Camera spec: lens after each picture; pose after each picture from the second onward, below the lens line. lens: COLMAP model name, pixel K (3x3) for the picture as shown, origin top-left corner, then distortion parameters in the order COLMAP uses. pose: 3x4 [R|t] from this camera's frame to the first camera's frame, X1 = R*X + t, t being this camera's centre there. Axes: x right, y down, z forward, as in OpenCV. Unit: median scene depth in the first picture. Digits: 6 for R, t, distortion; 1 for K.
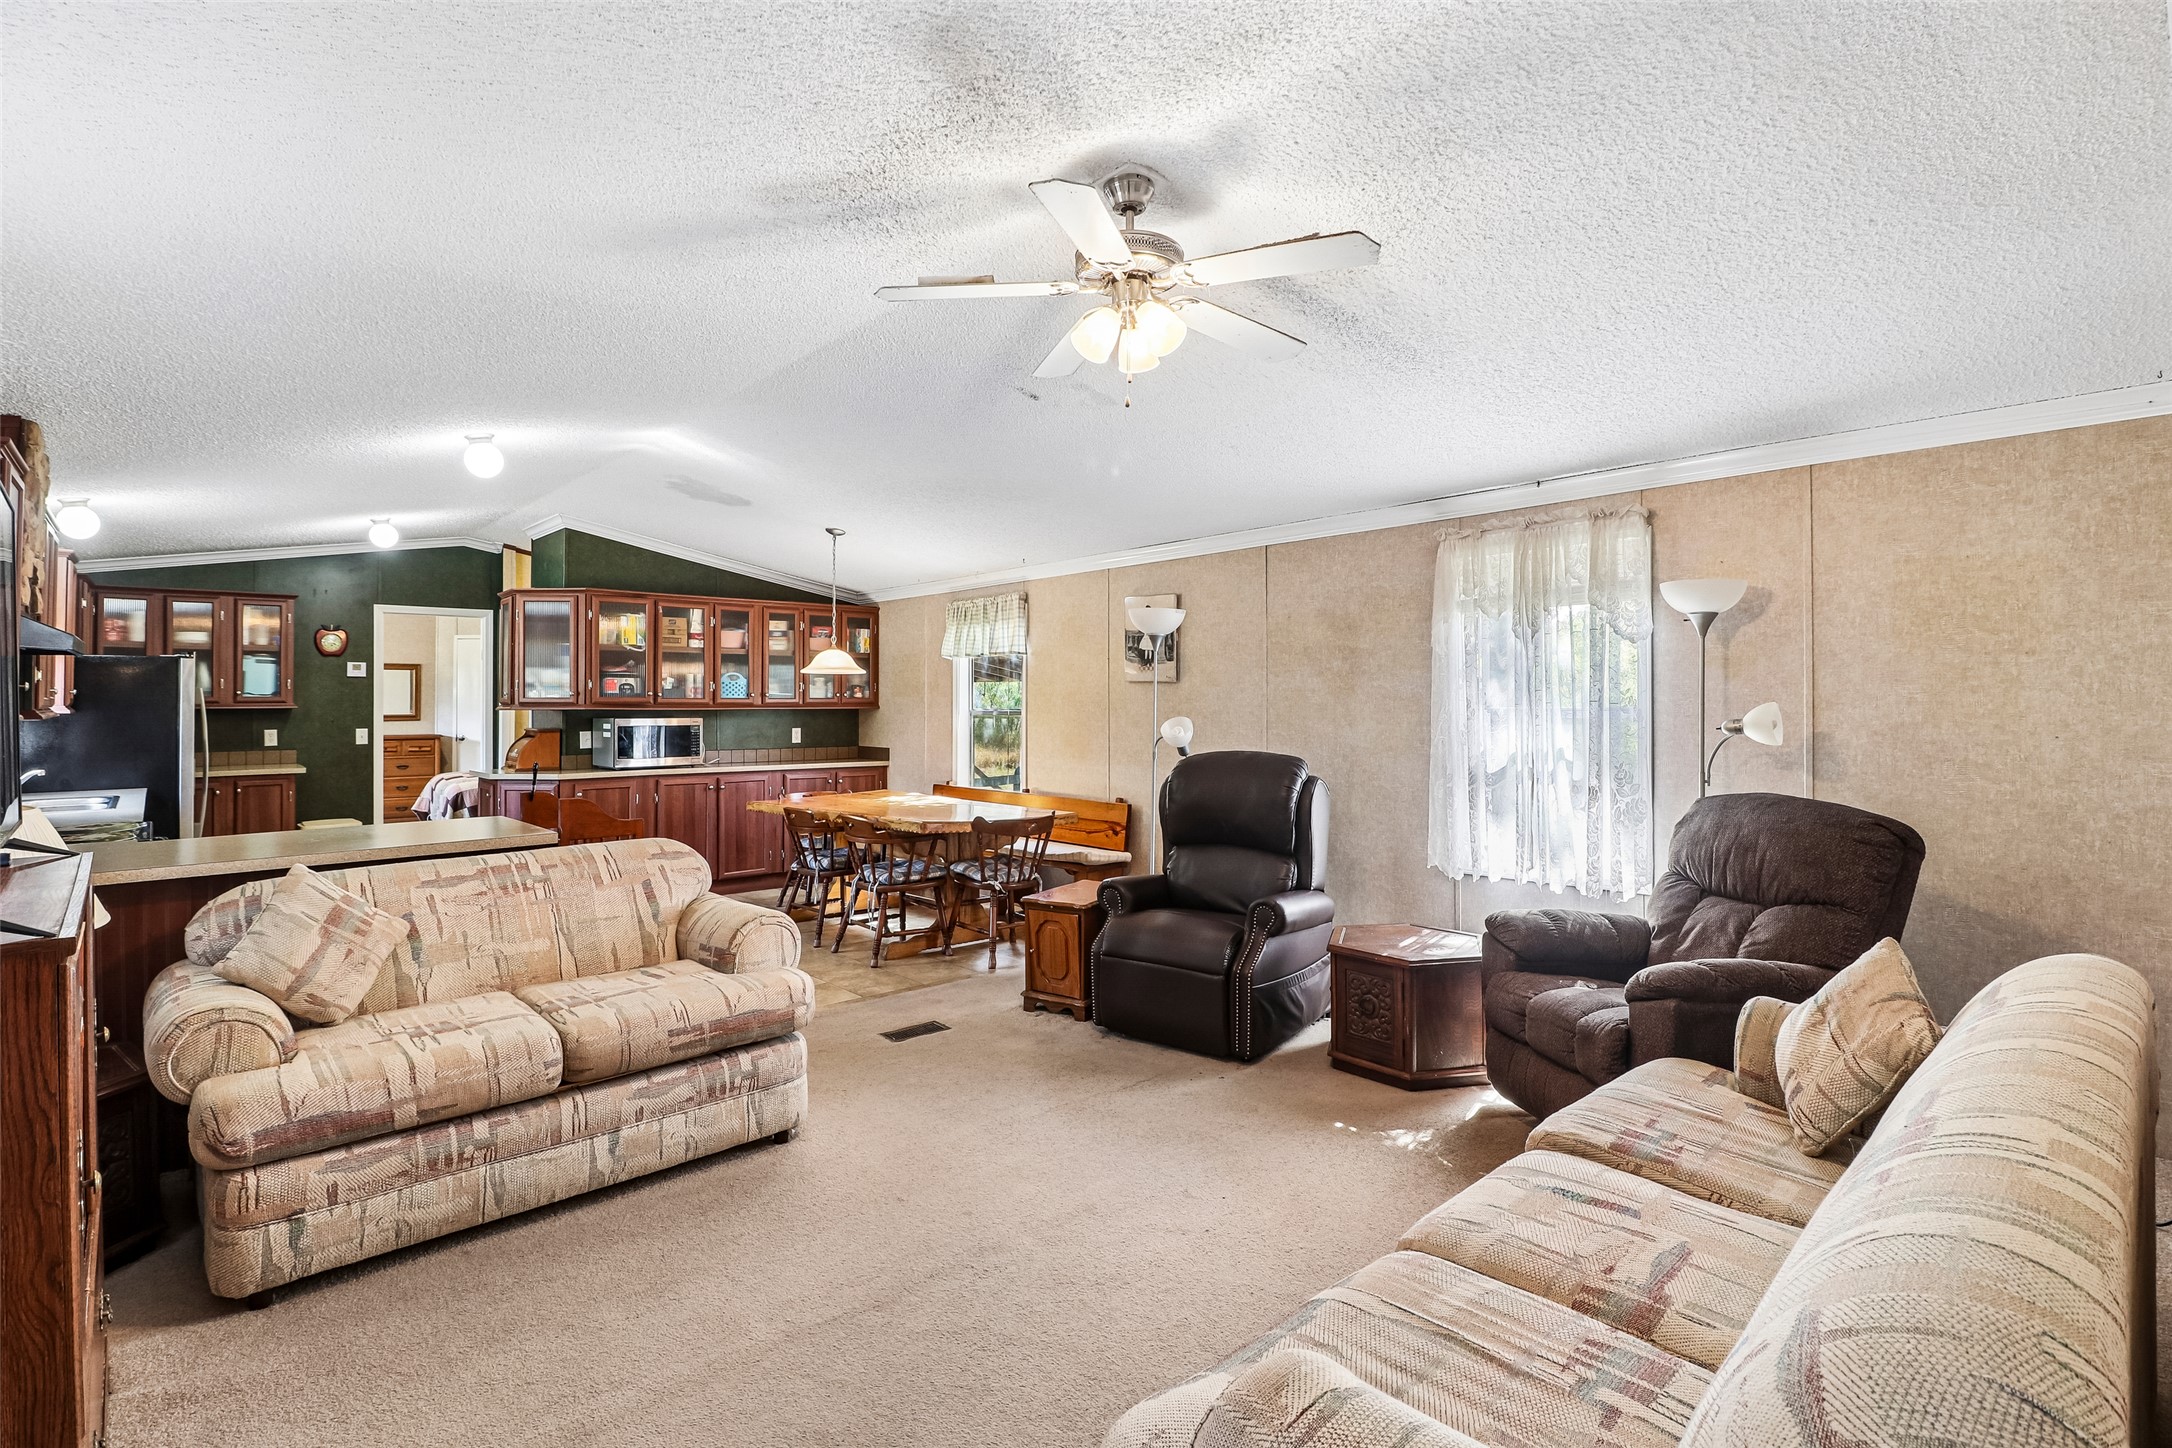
lens RADIAL K [[1039.1, 0, 1059.9], [0, 1039.1, 685.4], [0, 0, 1]] dist [-0.002455, -0.010770]
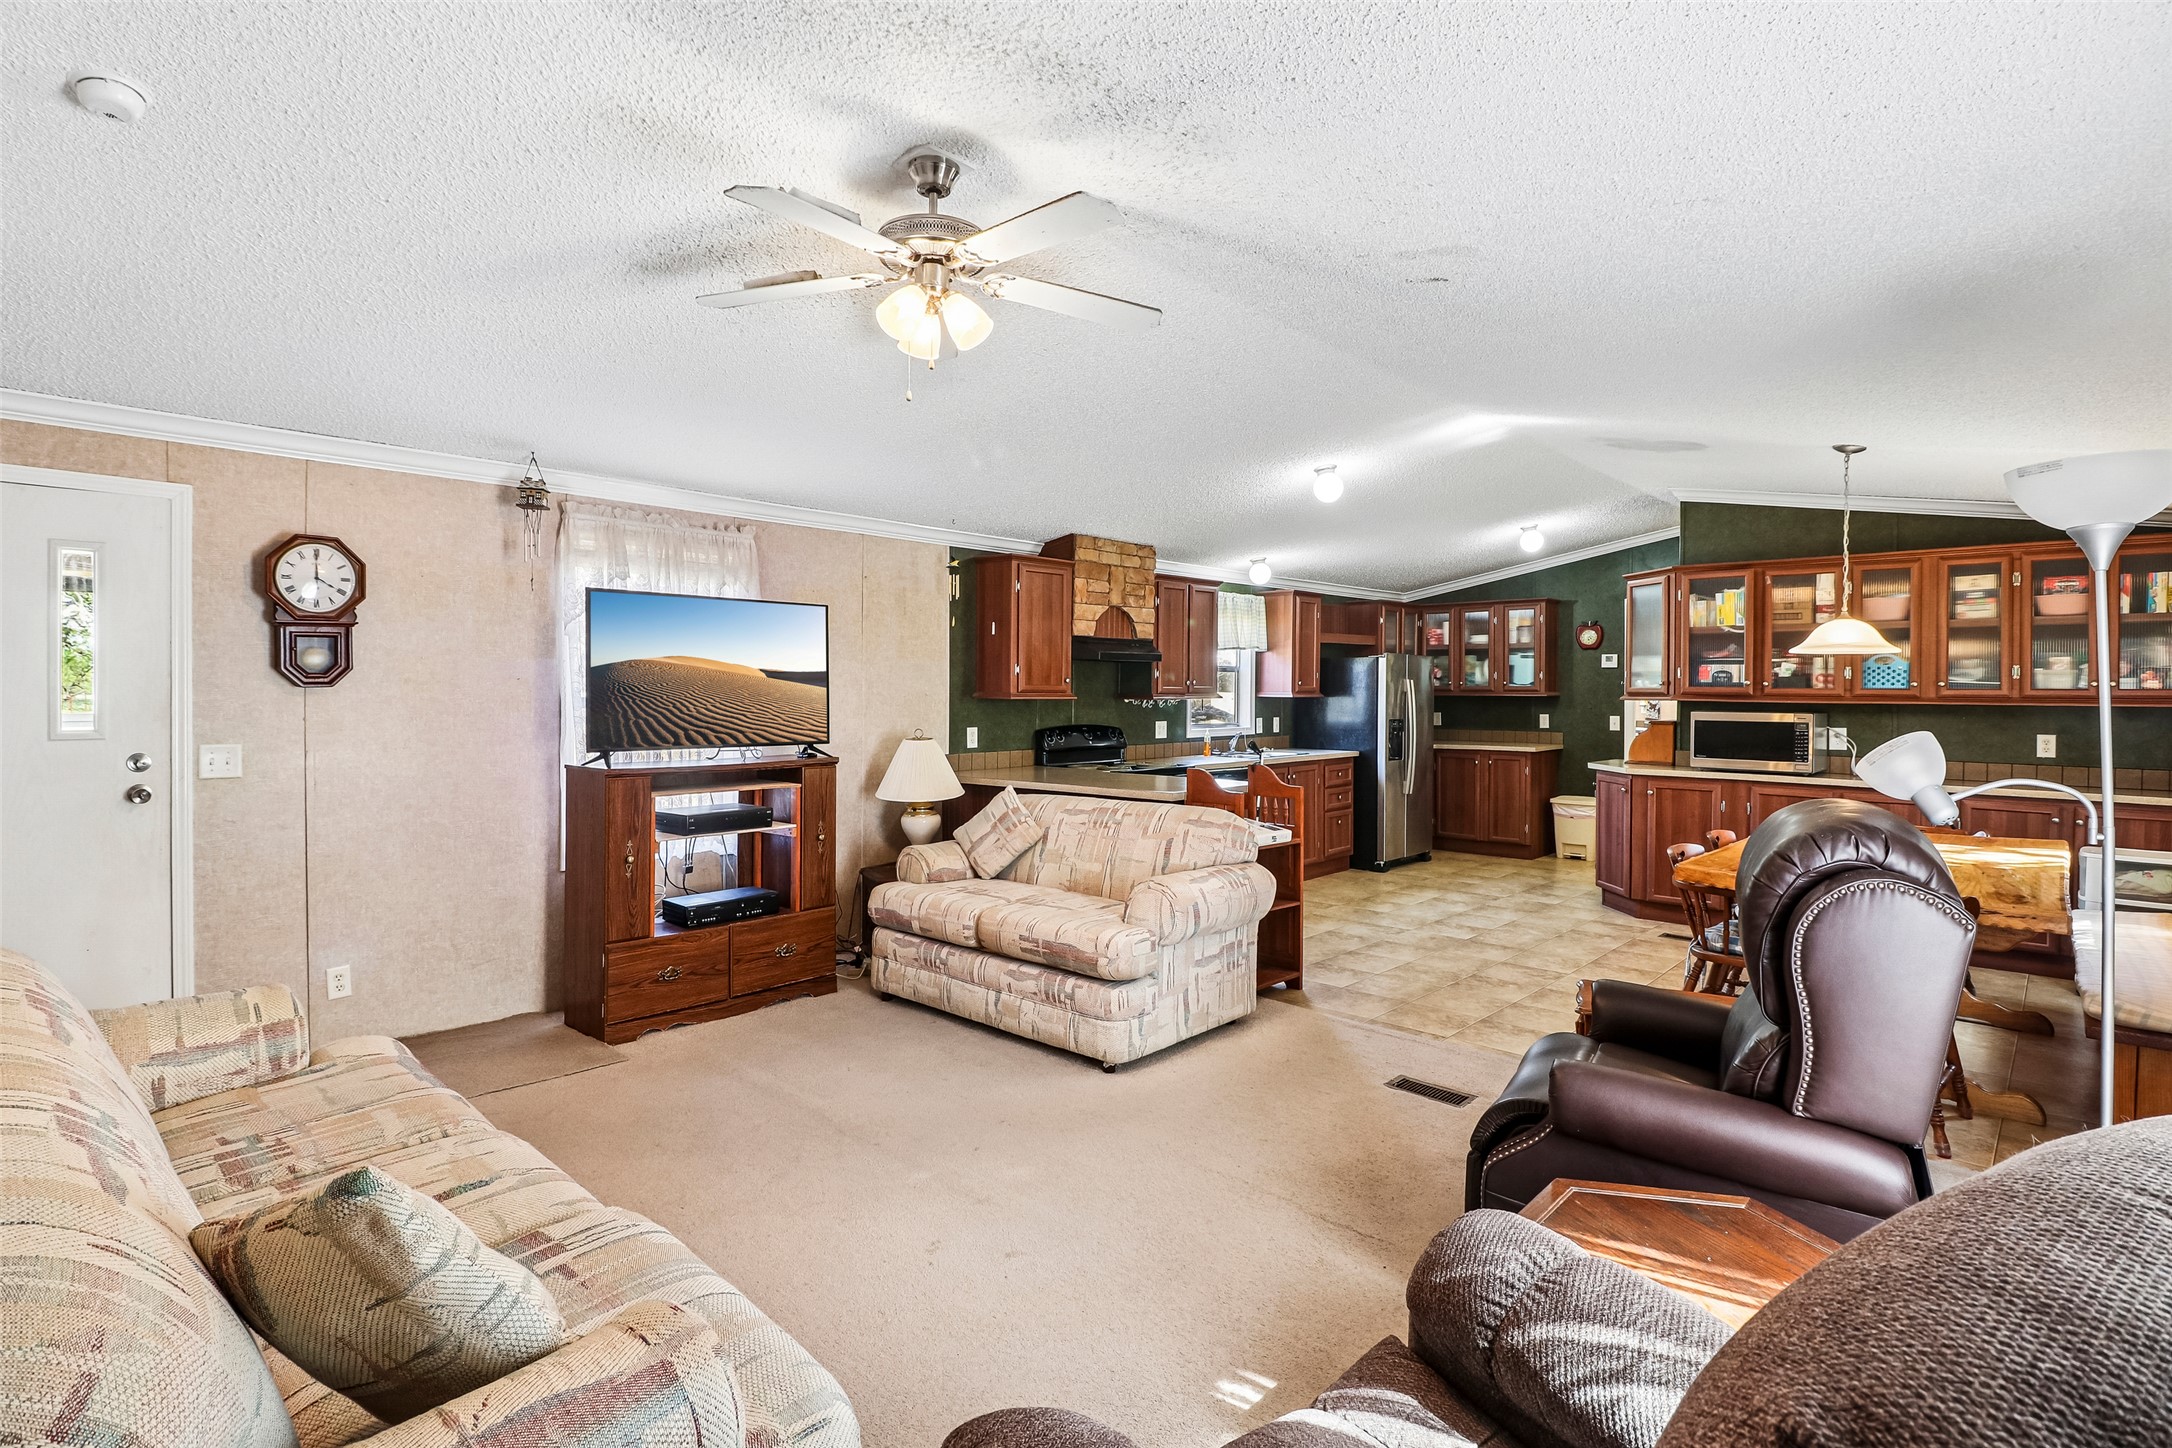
lens RADIAL K [[1039.1, 0, 1069.4], [0, 1039.1, 695.1], [0, 0, 1]] dist [-0.002455, -0.010770]
pose [[0.081208, 0.008660, -0.996660, 0.383817], [0.011799, 0.999884, 0.009650, 0.003122], [0.996627, -0.012543, 0.081097, 0.377245]]
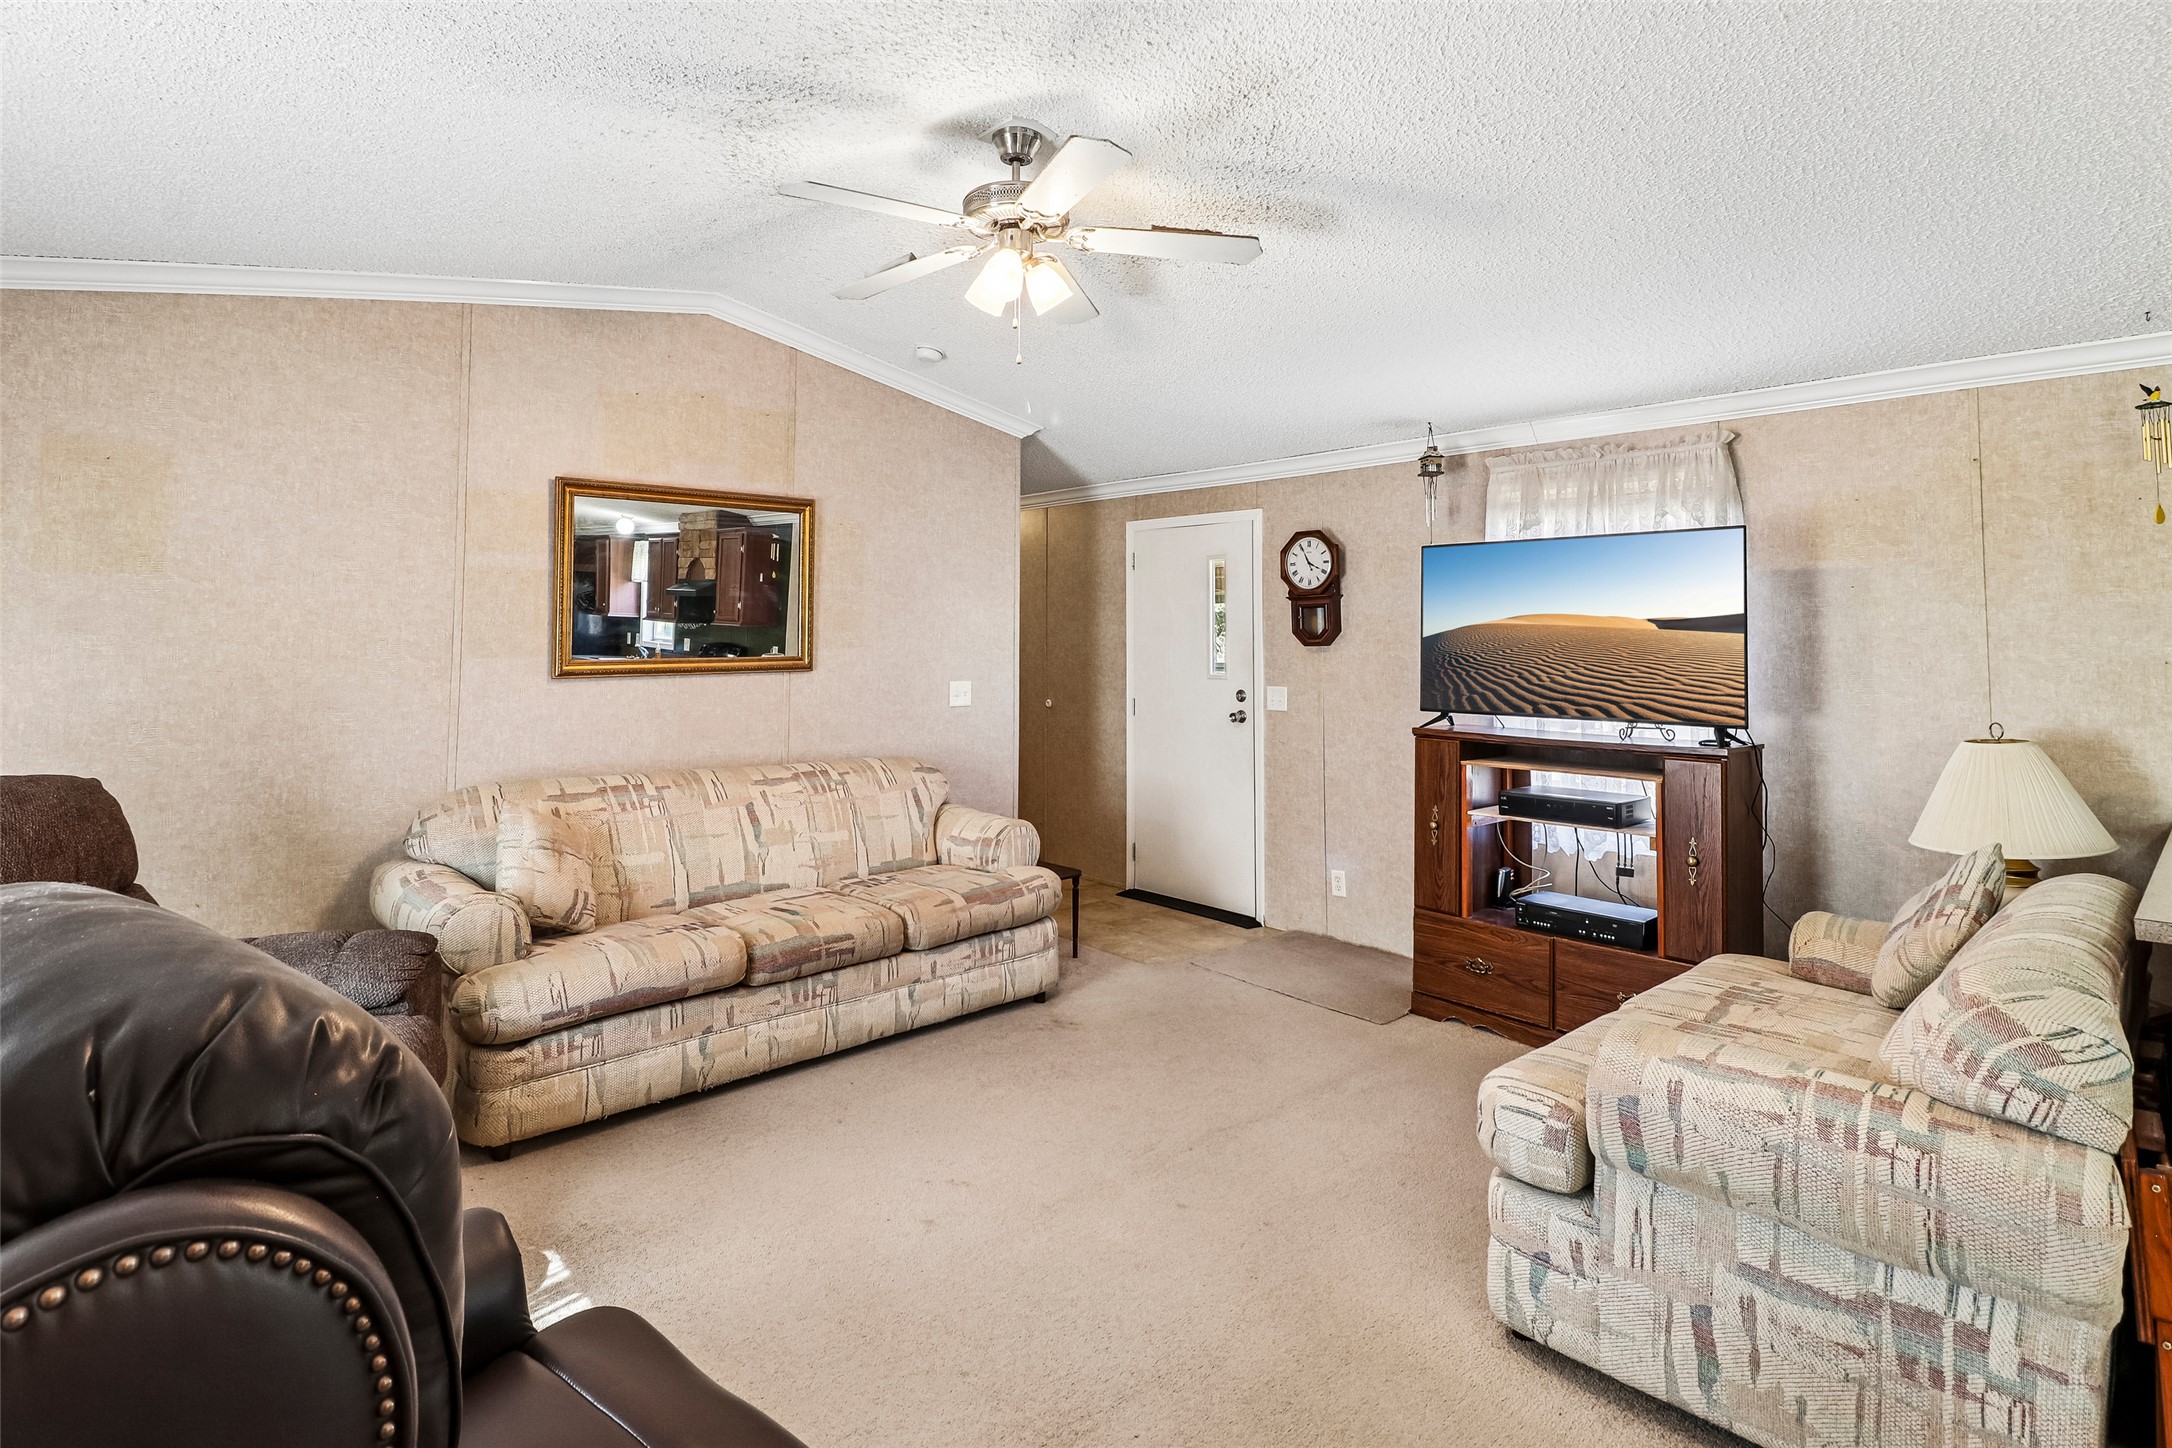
lens RADIAL K [[1039.1, 0, 1042.2], [0, 1039.1, 584.3], [0, 0, 1]] dist [-0.002455, -0.010770]
pose [[-0.999876, -0.010600, -0.011670, 0.023475], [-0.009669, 0.996976, -0.077104, 0.013466], [0.012452, -0.076982, -0.996955, 0.717980]]
